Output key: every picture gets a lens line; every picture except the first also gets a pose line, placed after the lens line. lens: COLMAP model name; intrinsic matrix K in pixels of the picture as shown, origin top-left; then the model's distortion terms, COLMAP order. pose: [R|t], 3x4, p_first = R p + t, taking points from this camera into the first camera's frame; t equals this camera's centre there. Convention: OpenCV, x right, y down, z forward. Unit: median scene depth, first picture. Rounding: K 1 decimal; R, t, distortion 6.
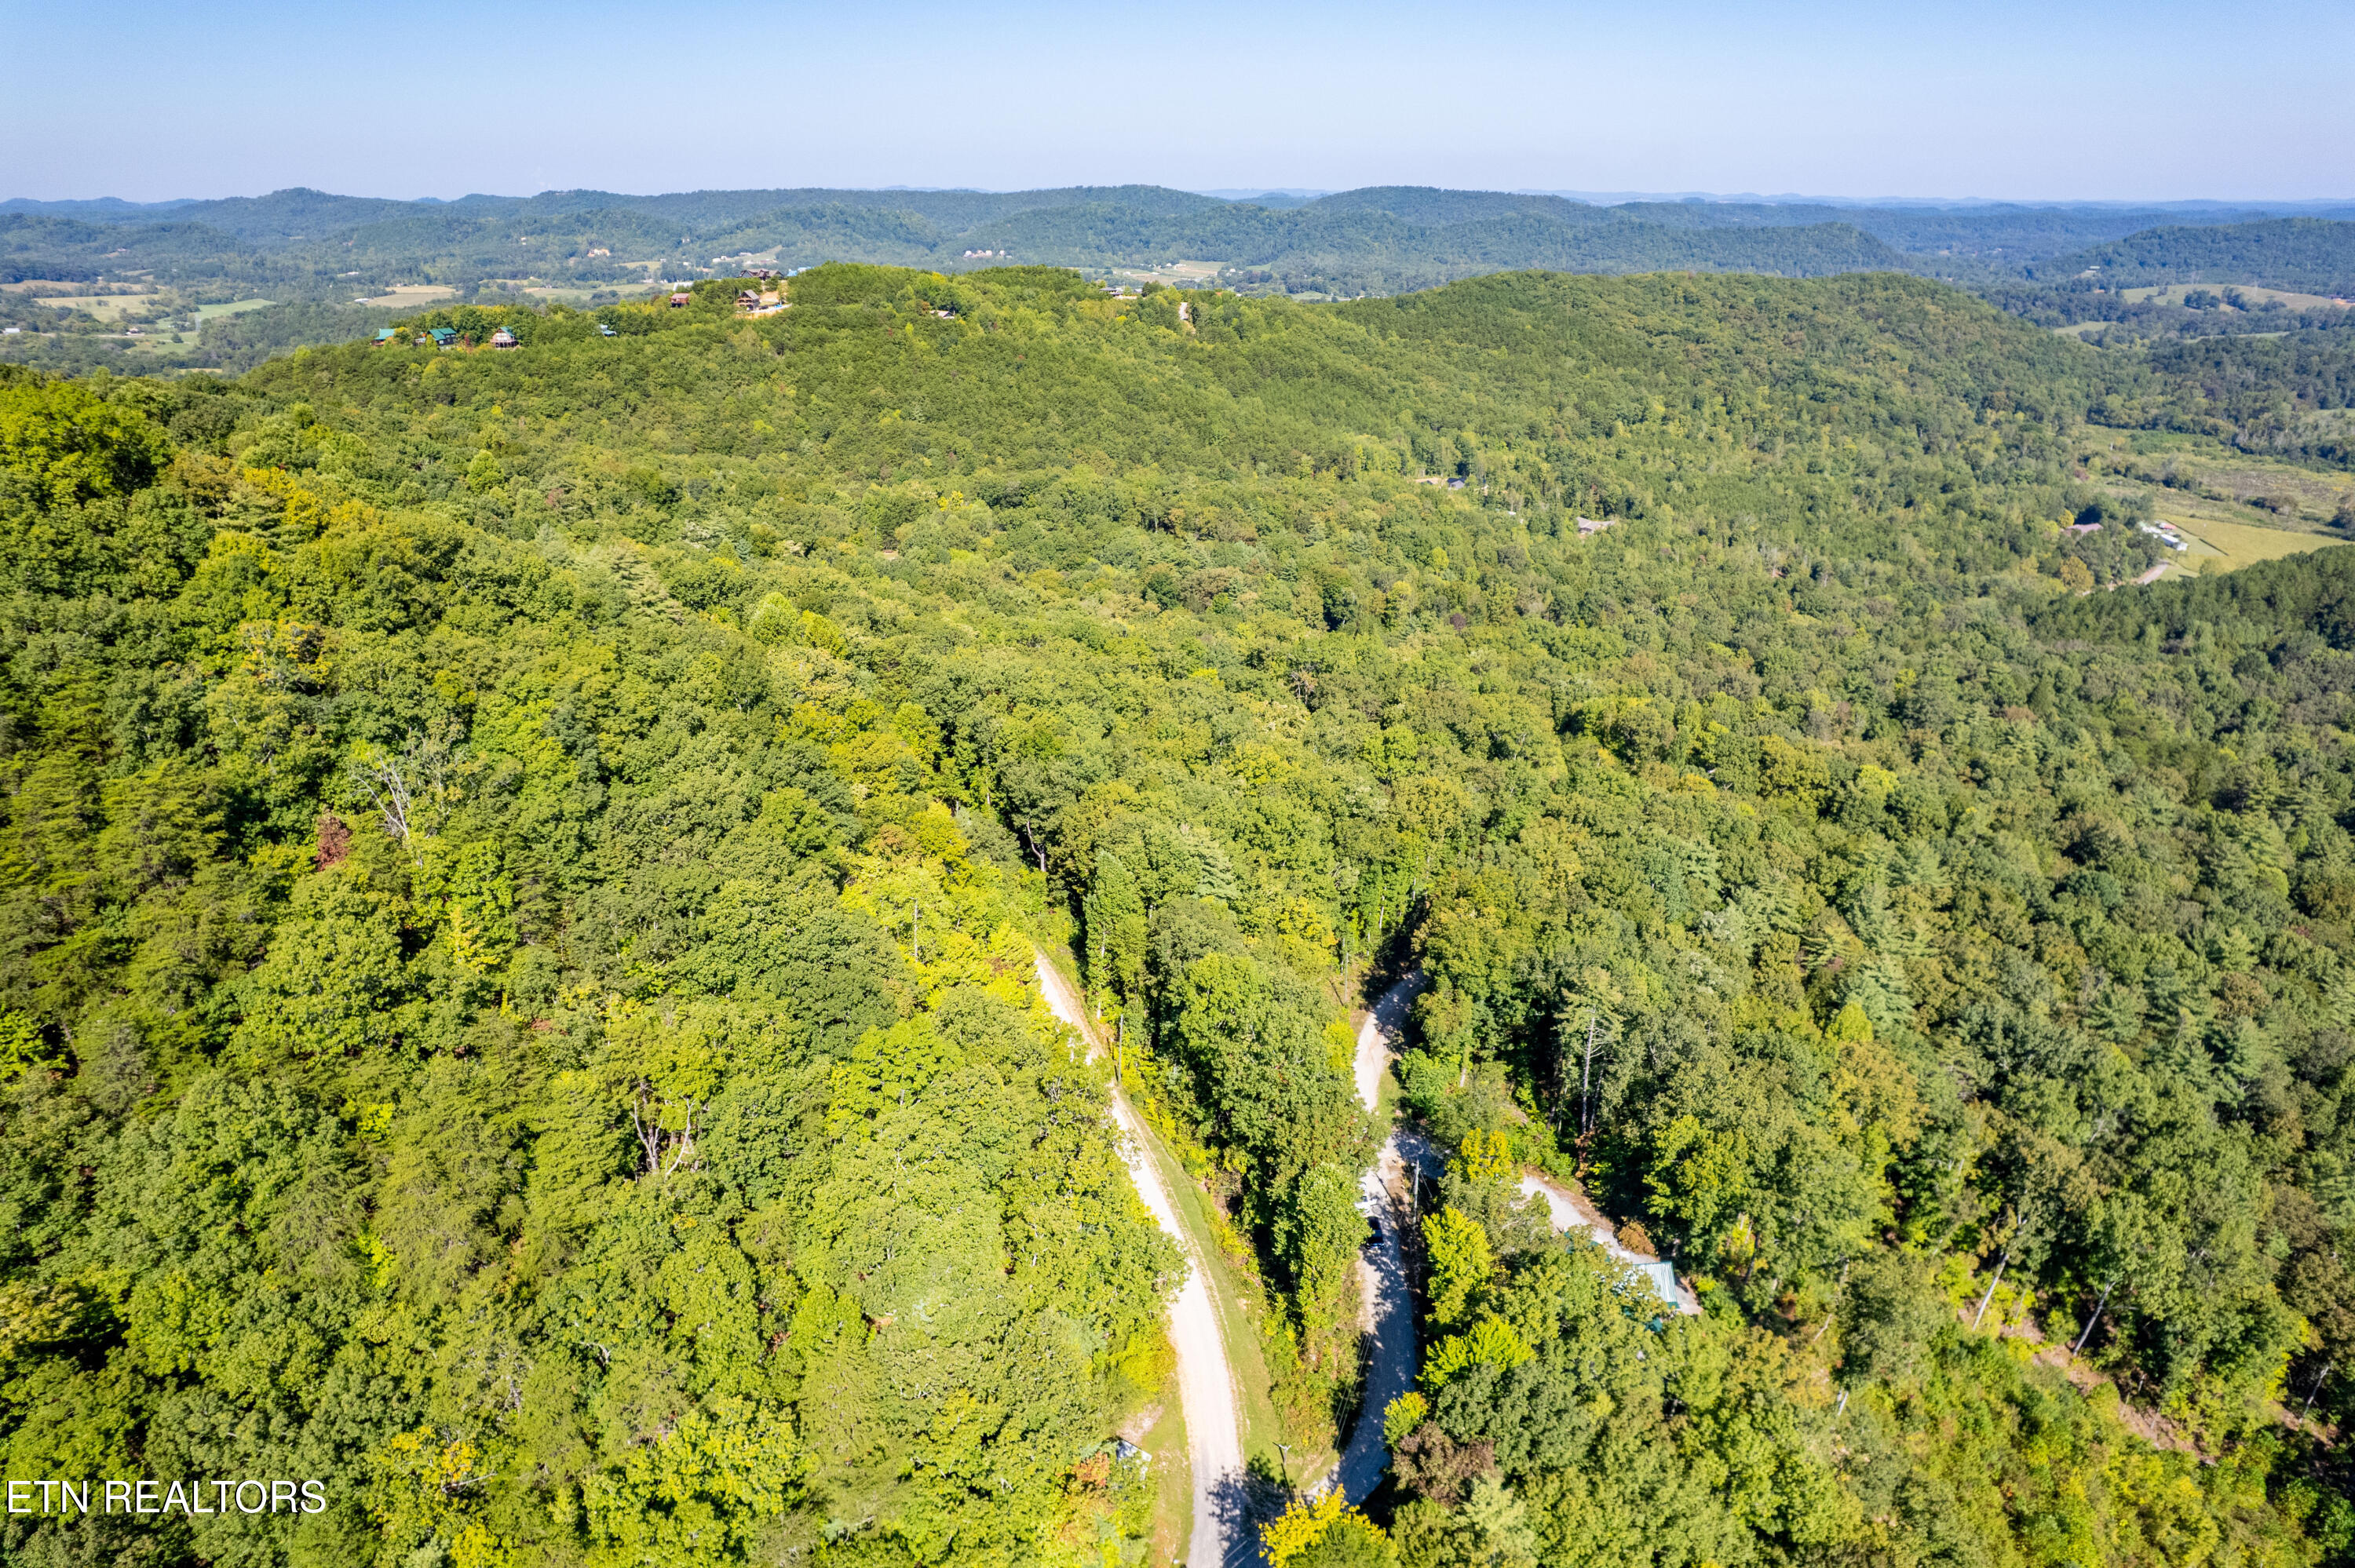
lens RADIAL K [[1509.4, 0, 1169.6], [0, 1509.4, 780.1], [0, 0, 1]] dist [-0.078651, 0.069289]
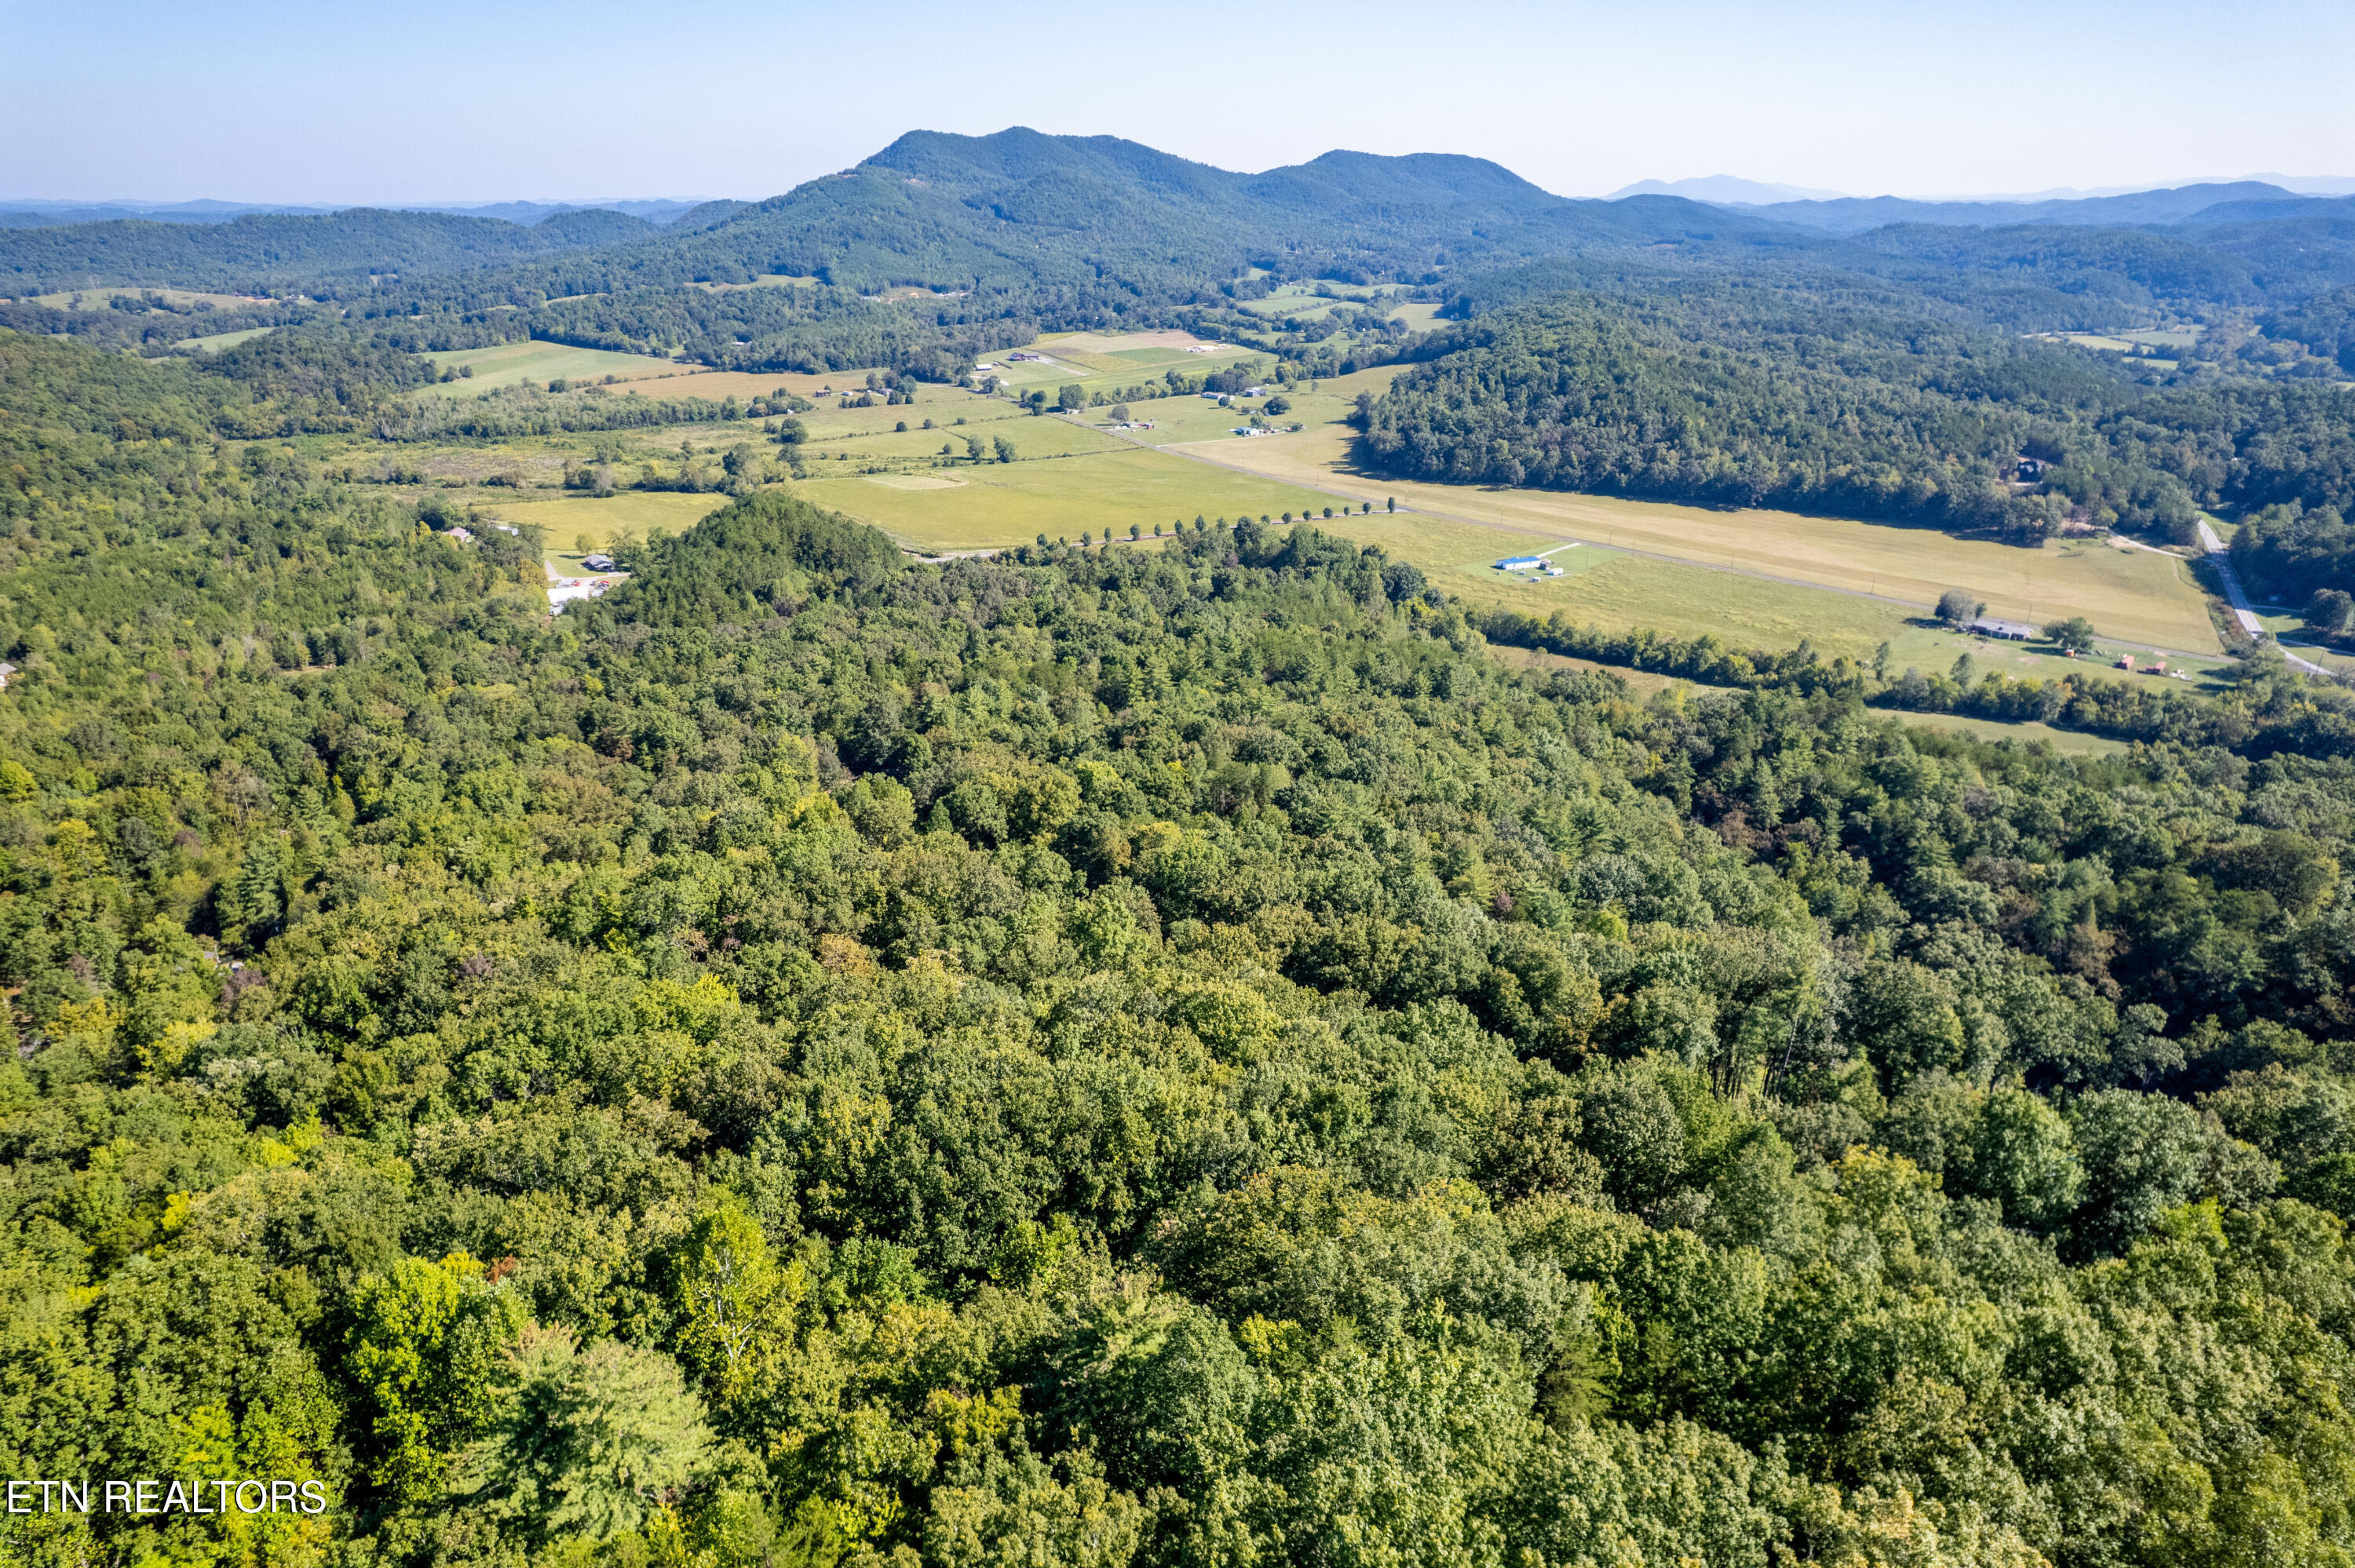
lens RADIAL K [[1509.4, 0, 1173.3], [0, 1509.4, 796.3], [0, 0, 1]] dist [-0.078651, 0.069289]
pose [[0.309096, -0.356623, 0.881634, -0.161957], [0.348358, 0.905057, 0.243965, -0.084174], [-0.884933, 0.231716, 0.403982, 0.210033]]
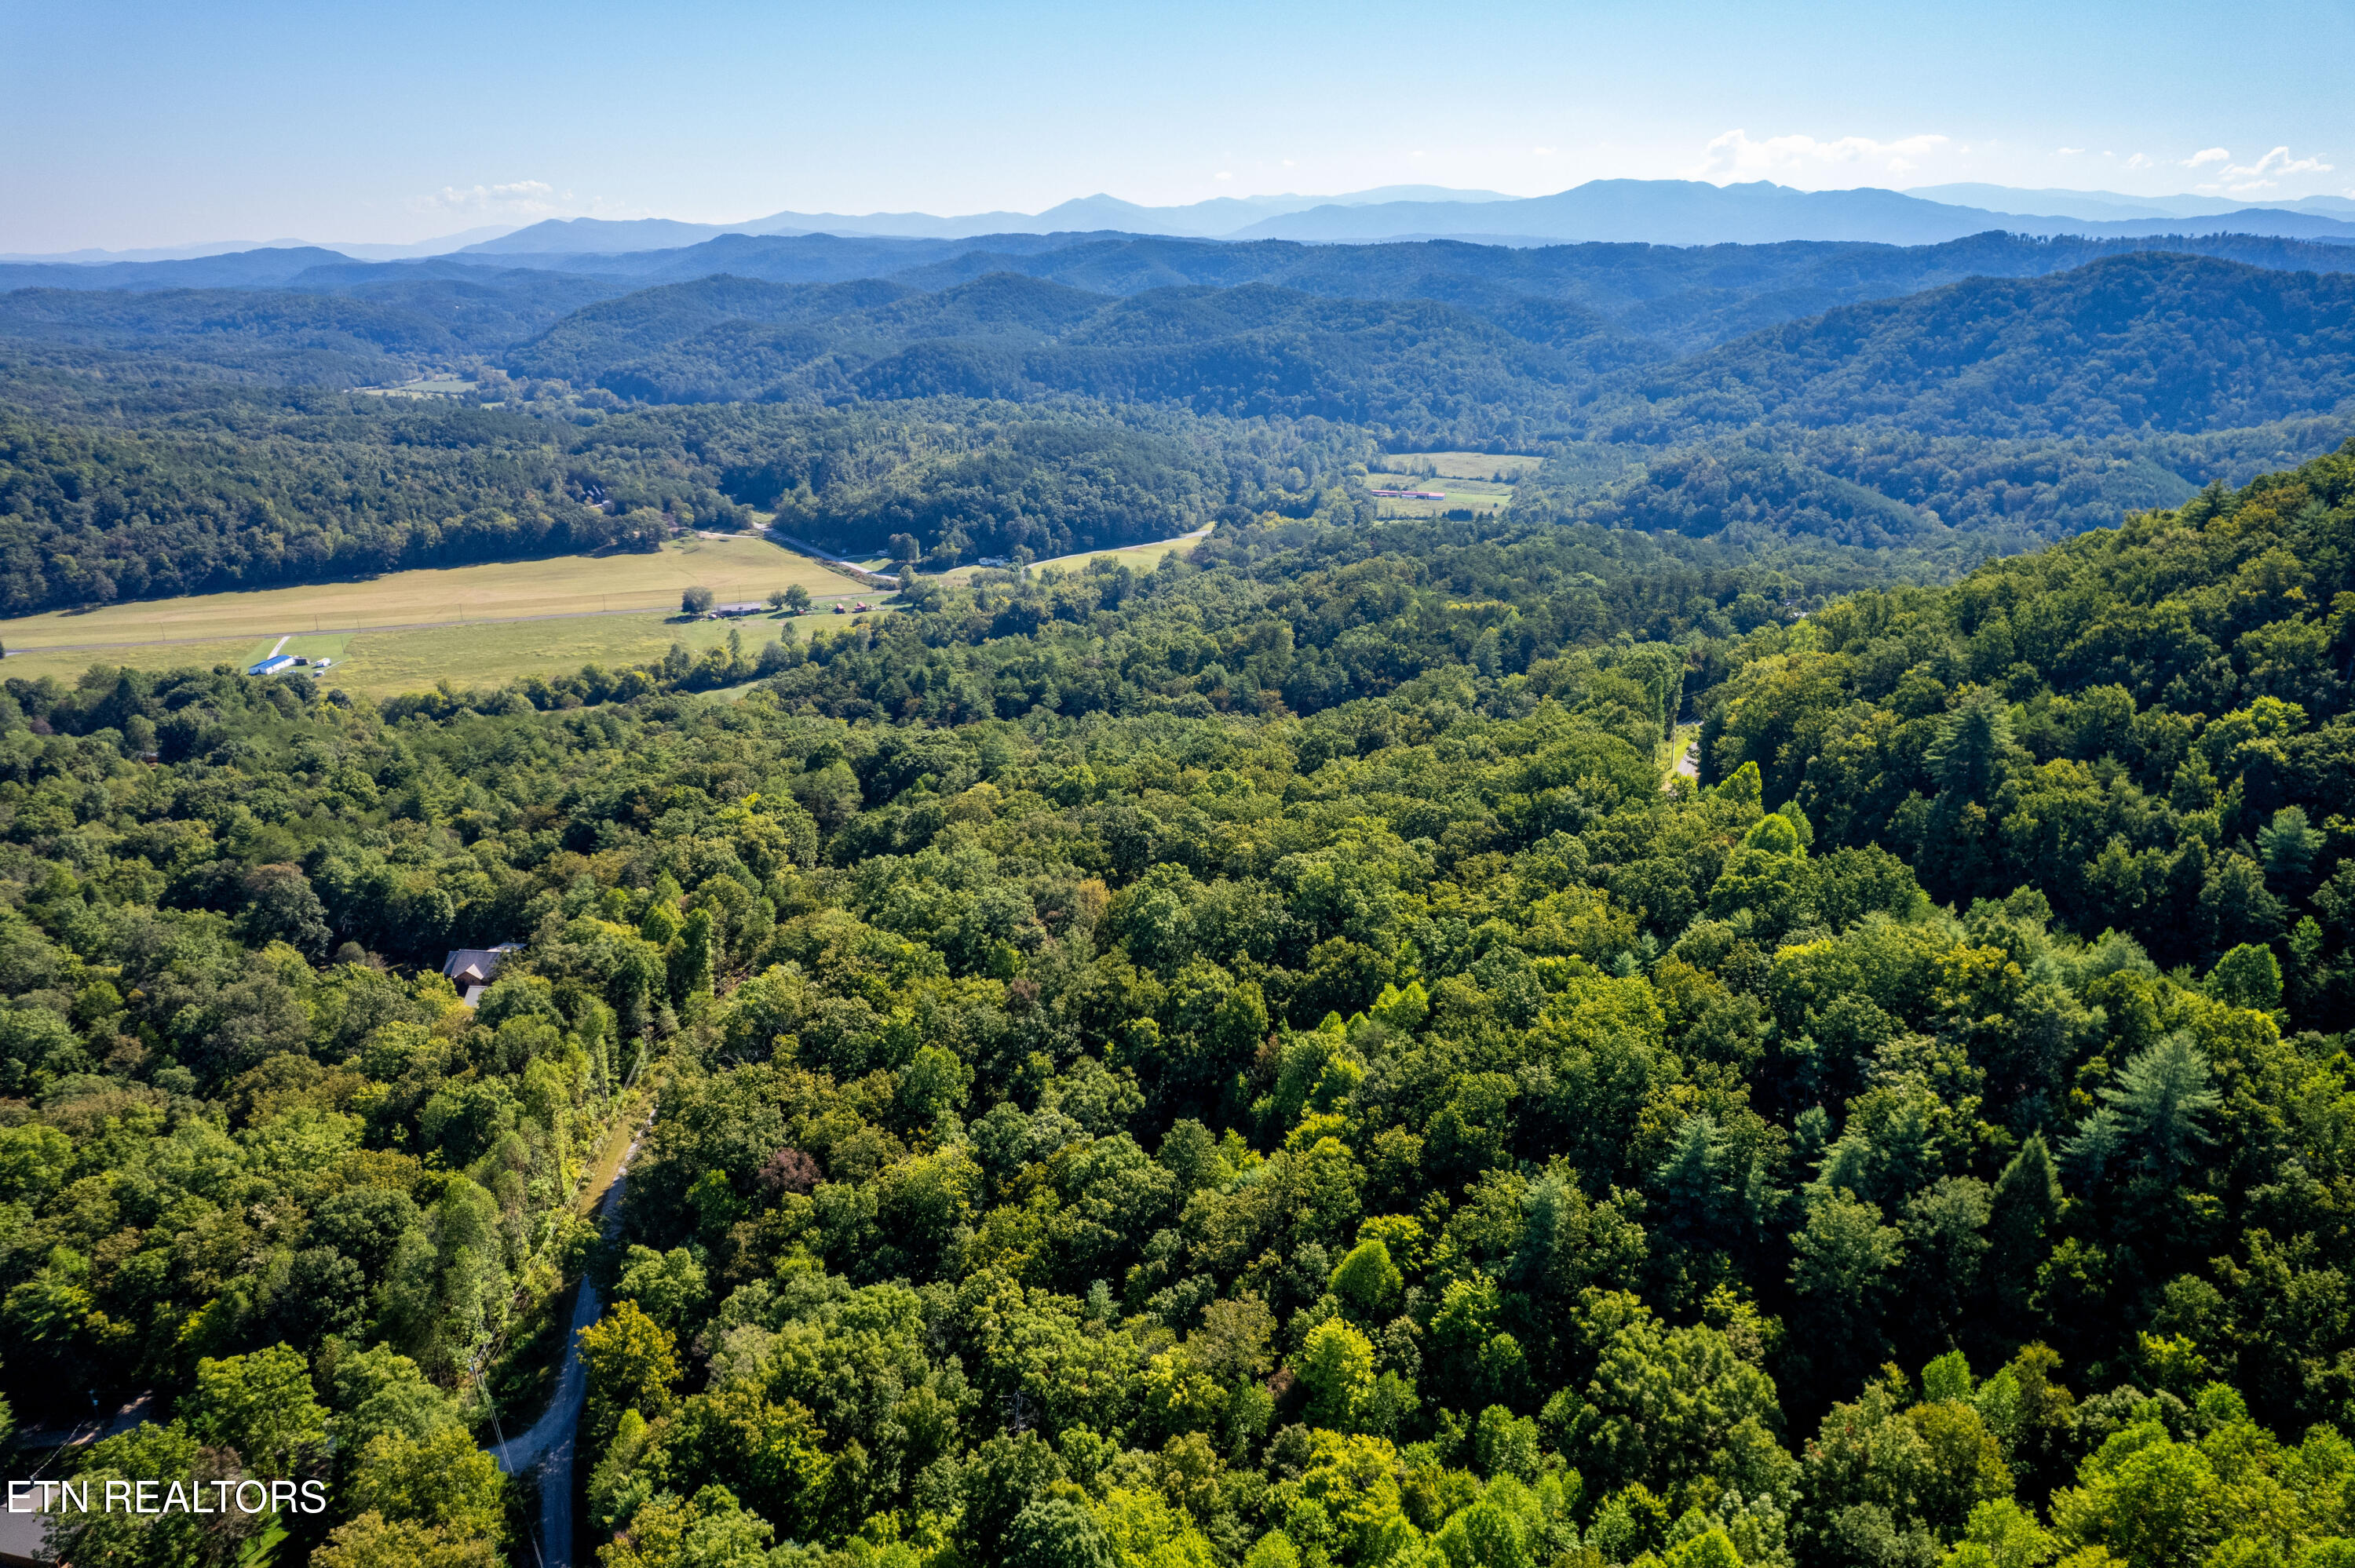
lens RADIAL K [[1509.4, 0, 1182.4], [0, 1509.4, 783.5], [0, 0, 1]] dist [-0.078651, 0.069289]
pose [[-0.724032, -0.230688, 0.650047, -0.176538], [0.249269, 0.791218, 0.558426, -0.209848], [-0.643151, 0.566355, -0.515364, 0.514865]]
